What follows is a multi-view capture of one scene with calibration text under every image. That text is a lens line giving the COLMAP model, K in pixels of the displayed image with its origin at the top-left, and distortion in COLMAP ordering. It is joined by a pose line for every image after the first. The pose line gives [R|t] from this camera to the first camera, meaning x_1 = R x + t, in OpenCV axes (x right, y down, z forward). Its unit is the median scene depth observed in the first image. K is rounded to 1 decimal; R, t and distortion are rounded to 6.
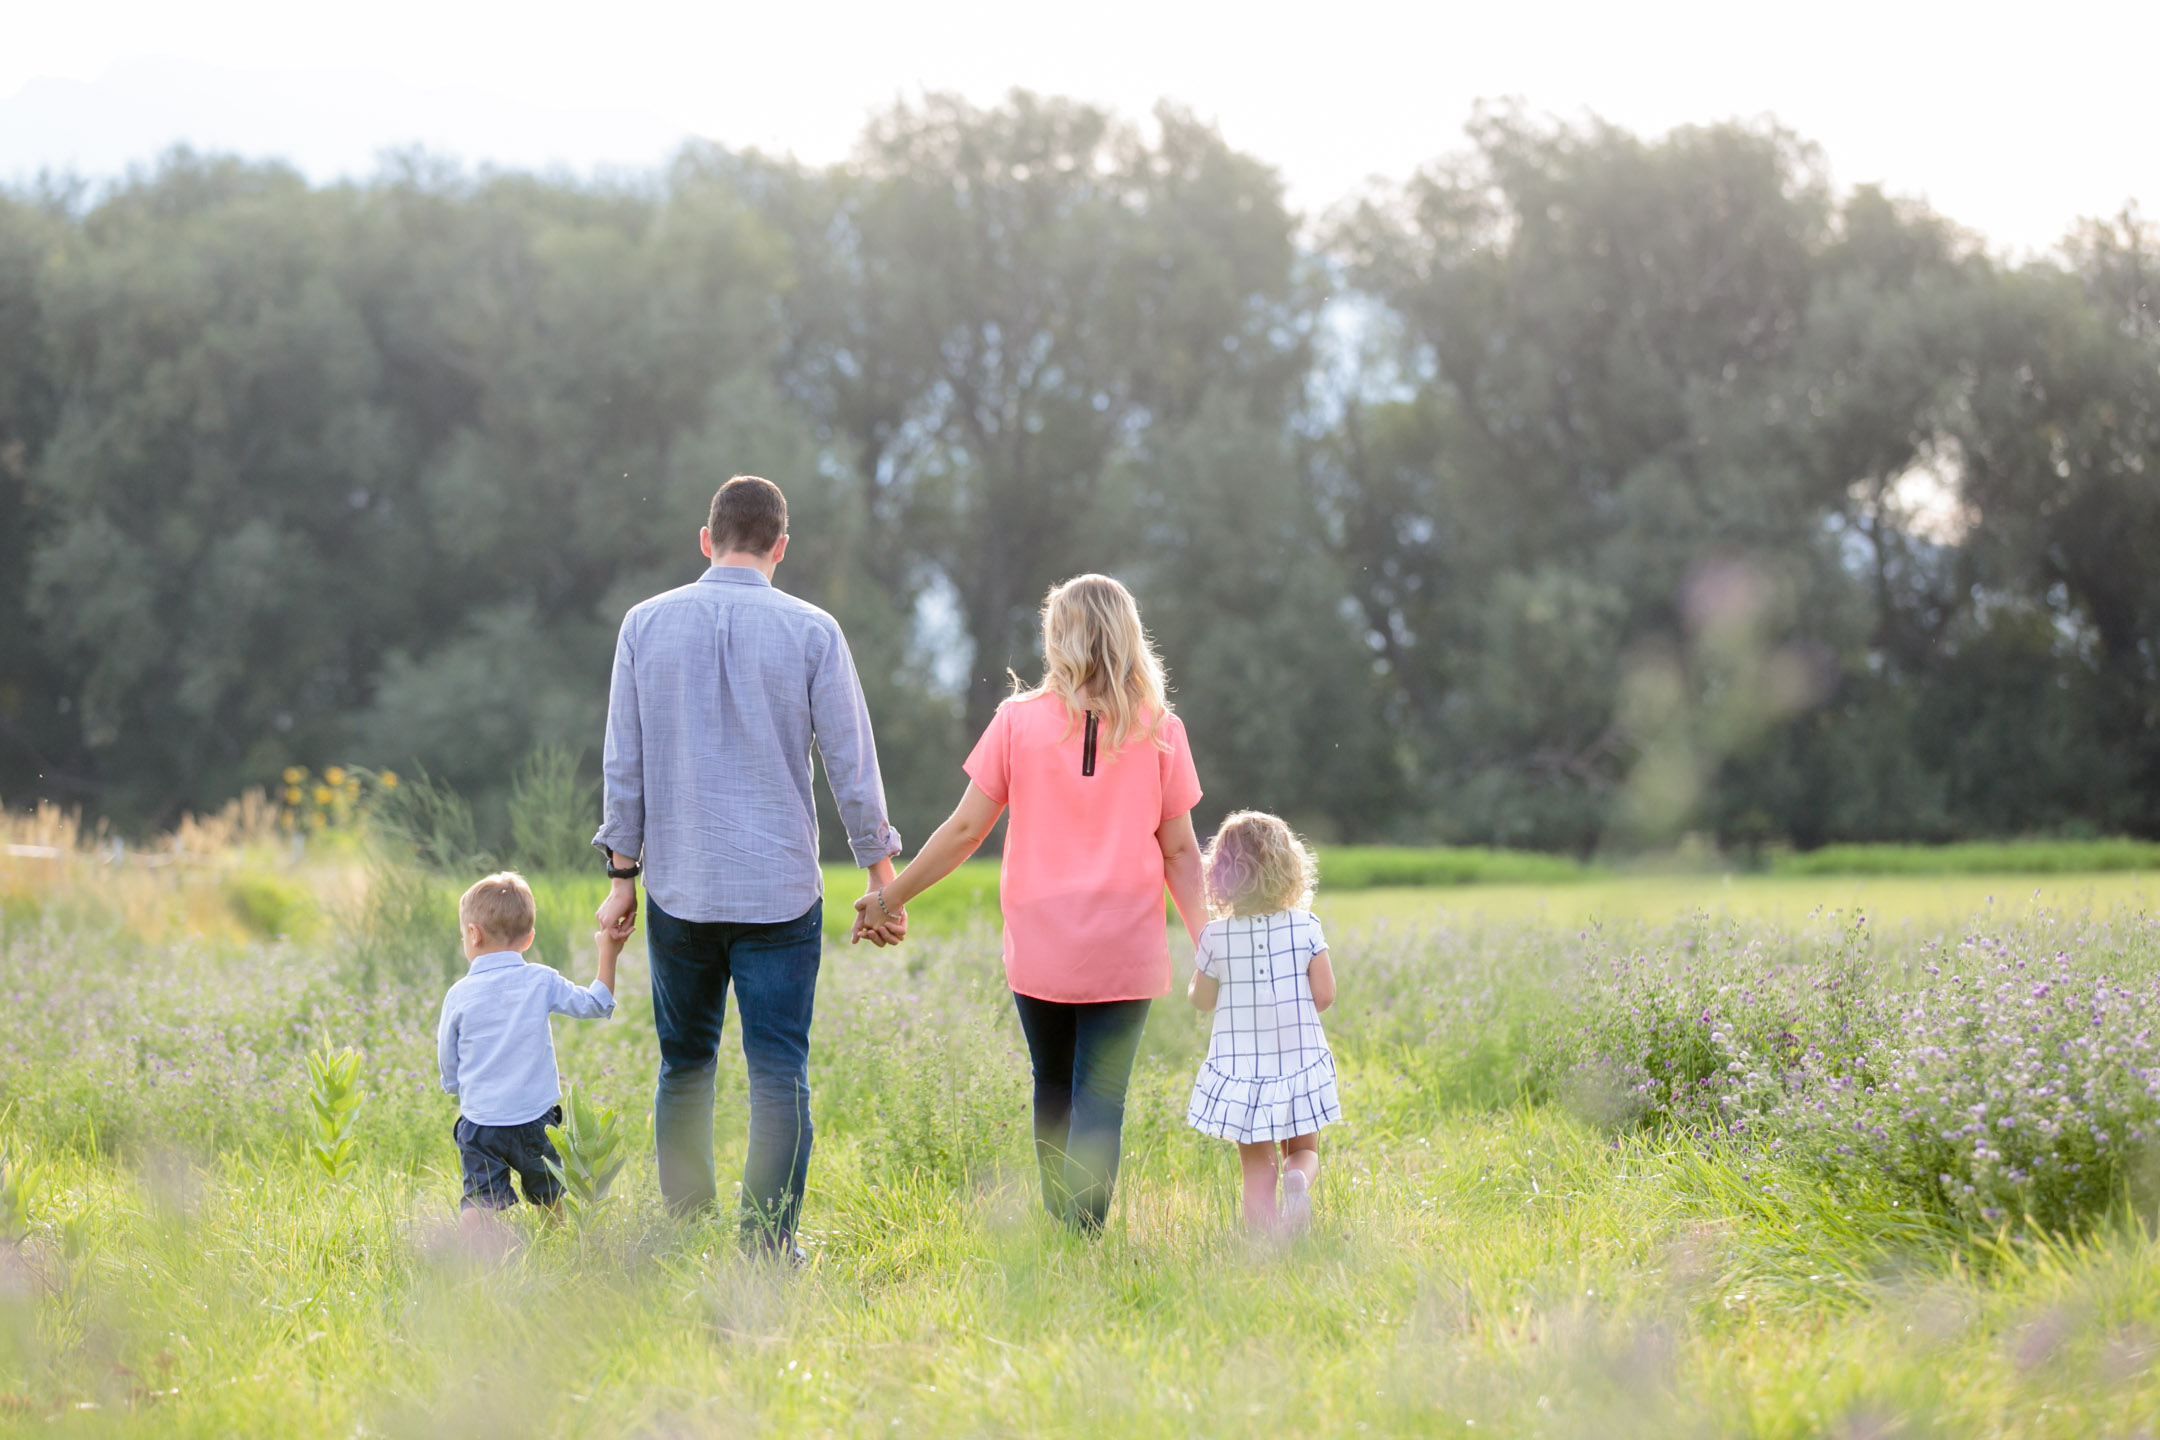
lens RADIAL K [[7490.4, 0, 1079.5], [0, 7490.4, 720.2], [0, 0, 1]] dist [-0.174291, 0.000000]
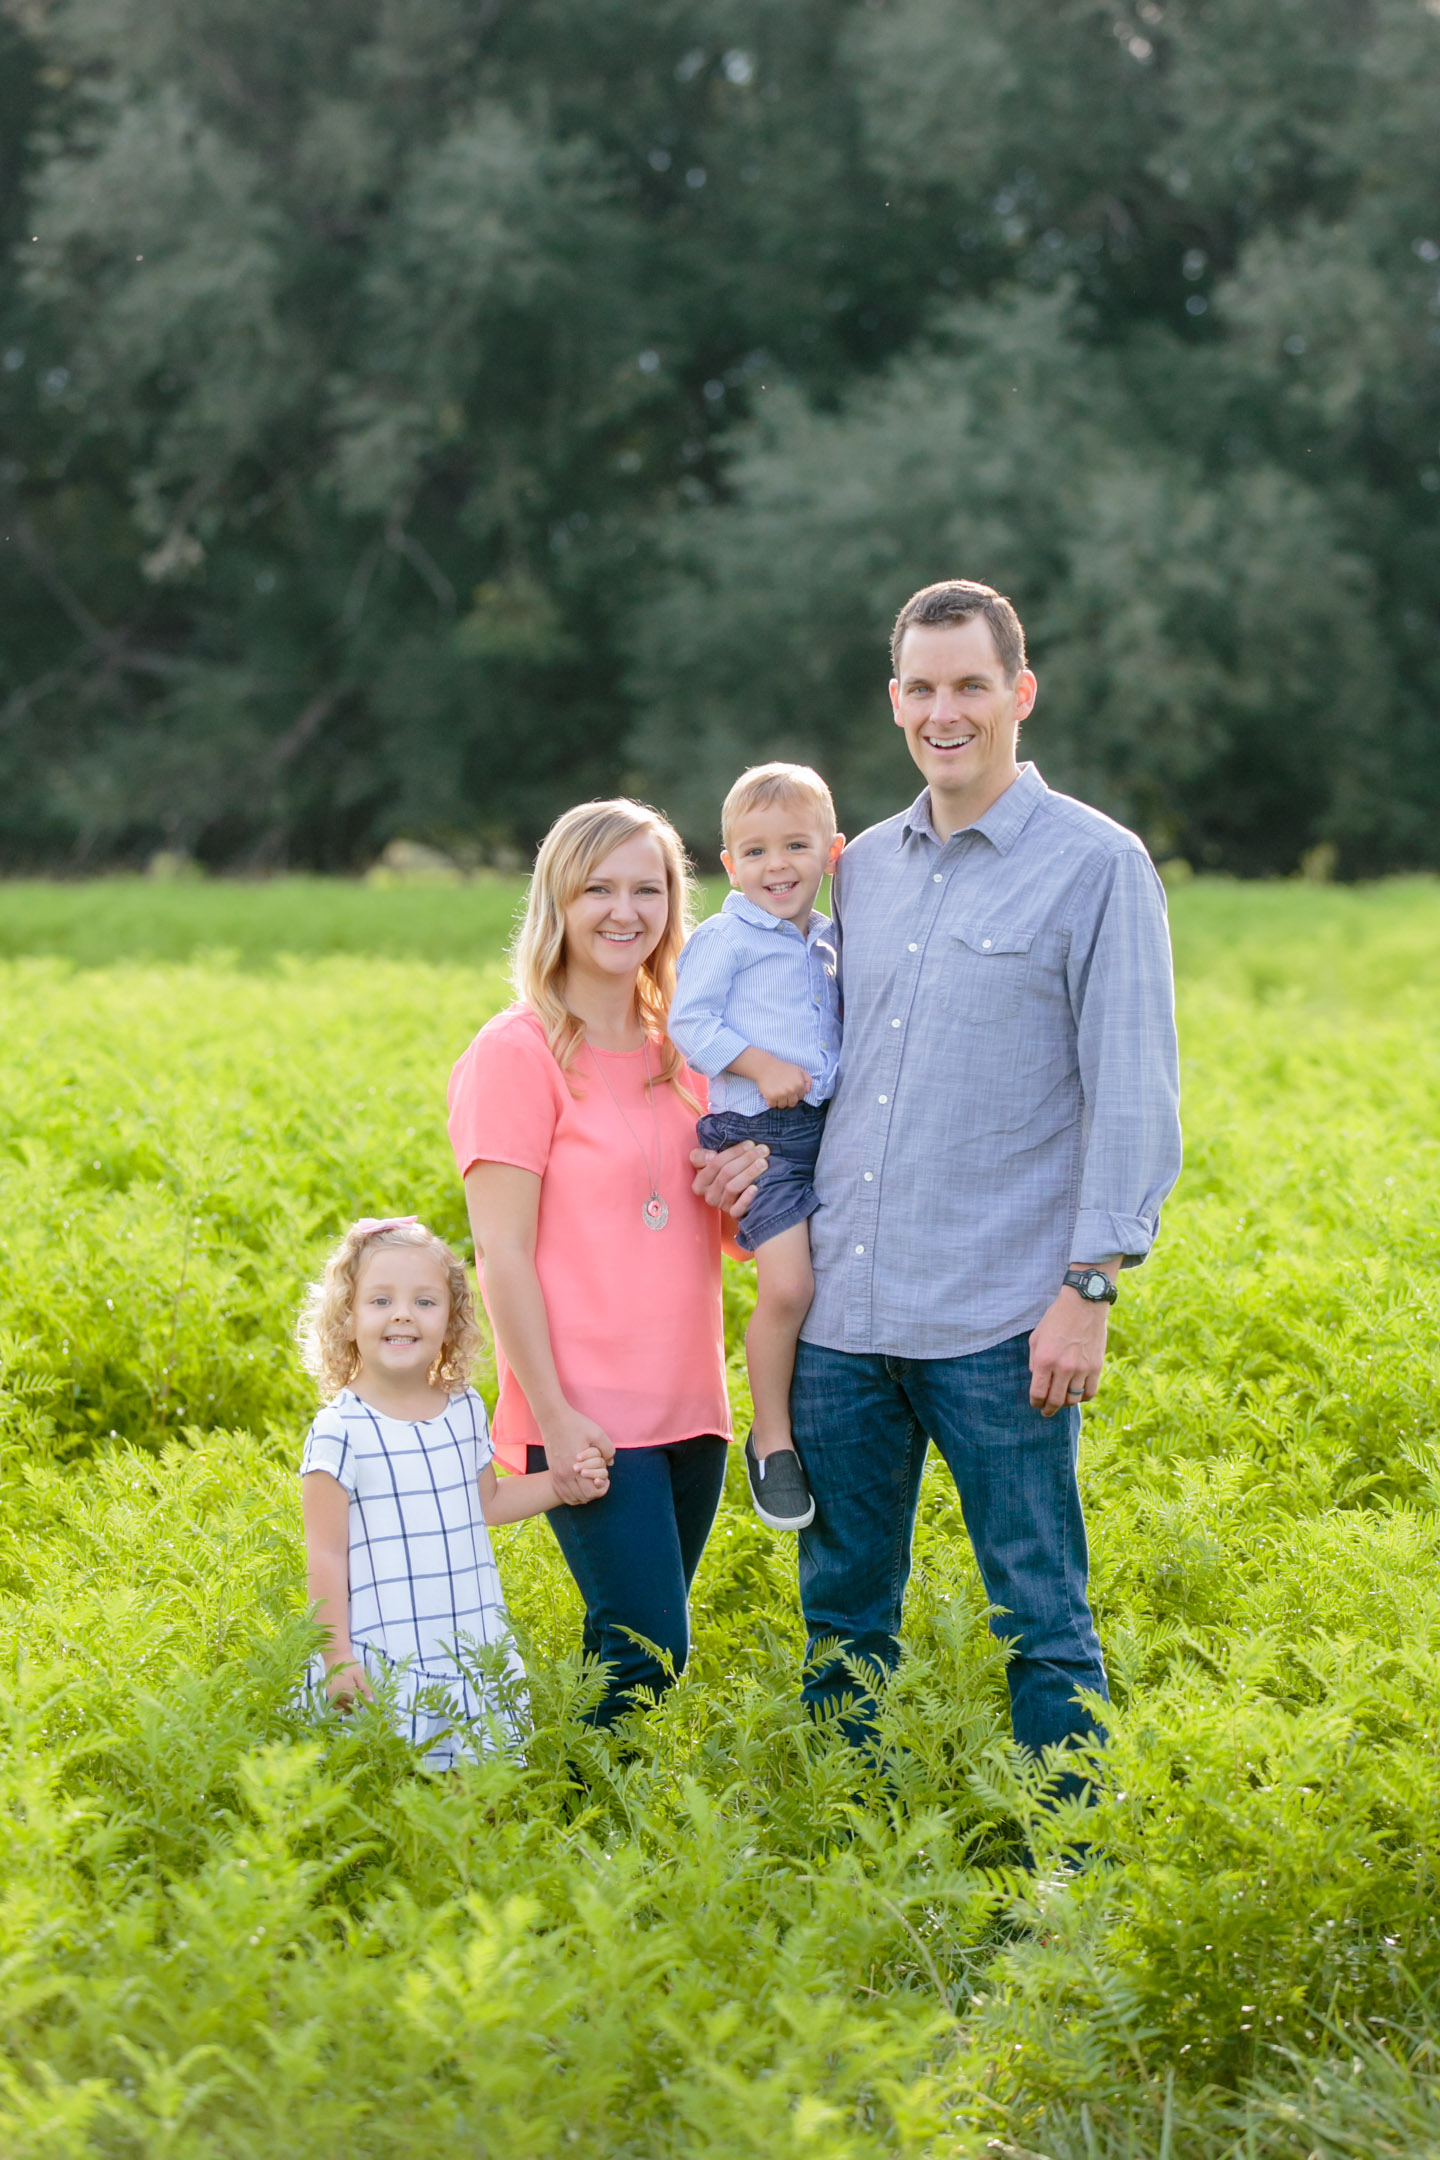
lens RADIAL K [[7611.9, 0, 721.1], [0, 7611.9, 1080.2], [0, 0, 1]] dist [-0.134920, 0.000000]
pose [[0.993862, 0.031387, -0.106084, -0.042050], [-0.027129, 0.998776, 0.041348, 0.014737], [0.107252, -0.038216, 0.993497, 0.513207]]
